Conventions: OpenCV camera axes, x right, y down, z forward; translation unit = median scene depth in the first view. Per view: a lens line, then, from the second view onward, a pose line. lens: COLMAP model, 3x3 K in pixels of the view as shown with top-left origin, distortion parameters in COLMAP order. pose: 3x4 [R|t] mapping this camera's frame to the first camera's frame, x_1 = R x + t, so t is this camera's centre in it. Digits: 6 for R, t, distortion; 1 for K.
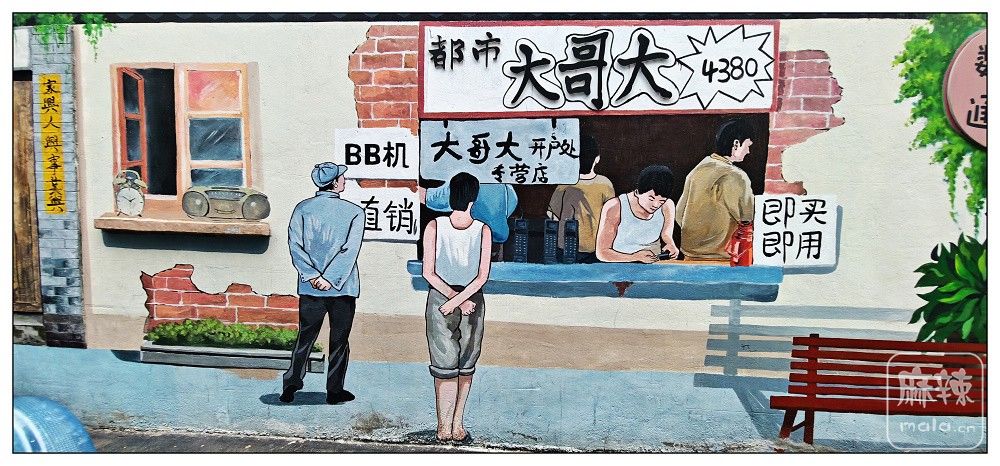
lens RADIAL K [[348.5, 0, 498.3], [0, 348.5, 237.6], [0, 0, 1]] dist [-0.000175, -0.001815]
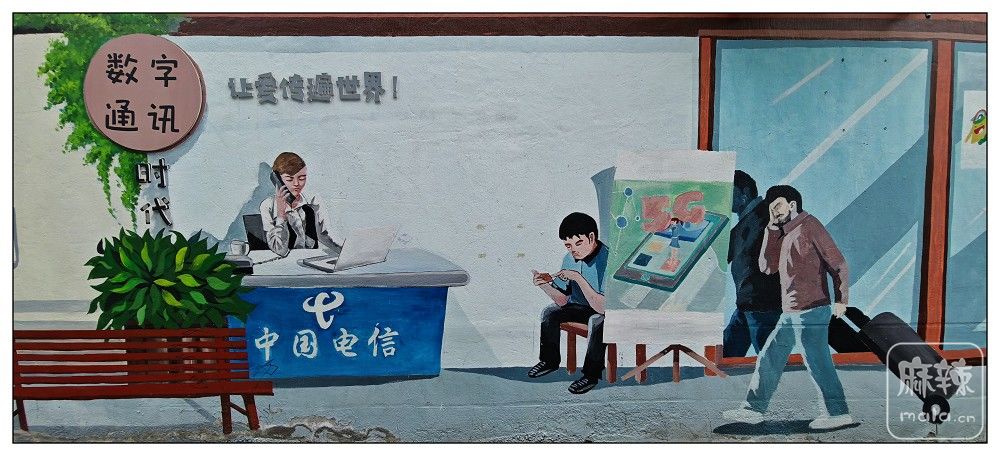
lens RADIAL K [[358.2, 0, 500.0], [0, 358.2, 230.7], [0, 0, 1]] dist [0.000721, -0.000187]
pose [[0.998696, -0.040568, 0.030999, 2.190197], [0.040869, 0.999123, -0.009122, 0.048522], [-0.030602, 0.010377, 0.999478, -0.135423]]
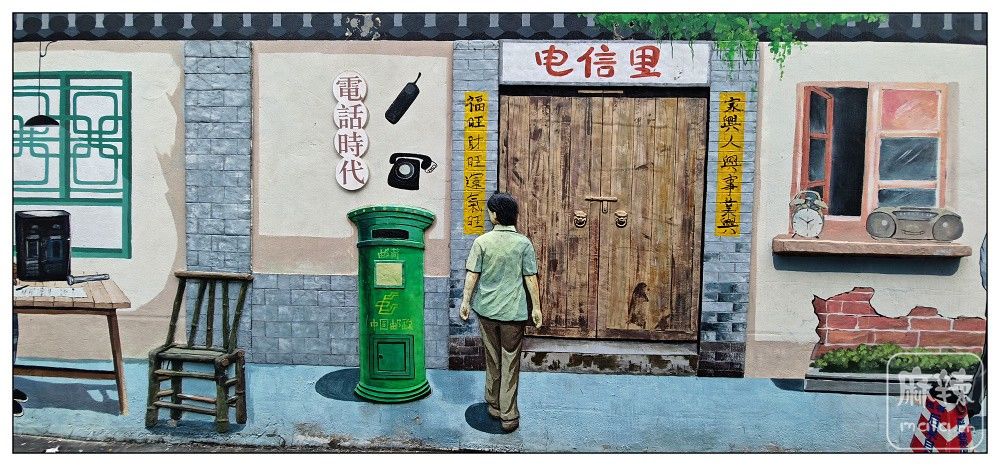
lens RADIAL K [[348.5, 0, 500.7], [0, 348.5, 231.6], [0, 0, 1]] dist [-0.000175, -0.001815]
pose [[0.999629, -0.009777, 0.025440, -1.984560], [0.010618, 0.999395, -0.033112, -0.057819], [-0.025101, 0.033370, 0.999128, 0.058726]]
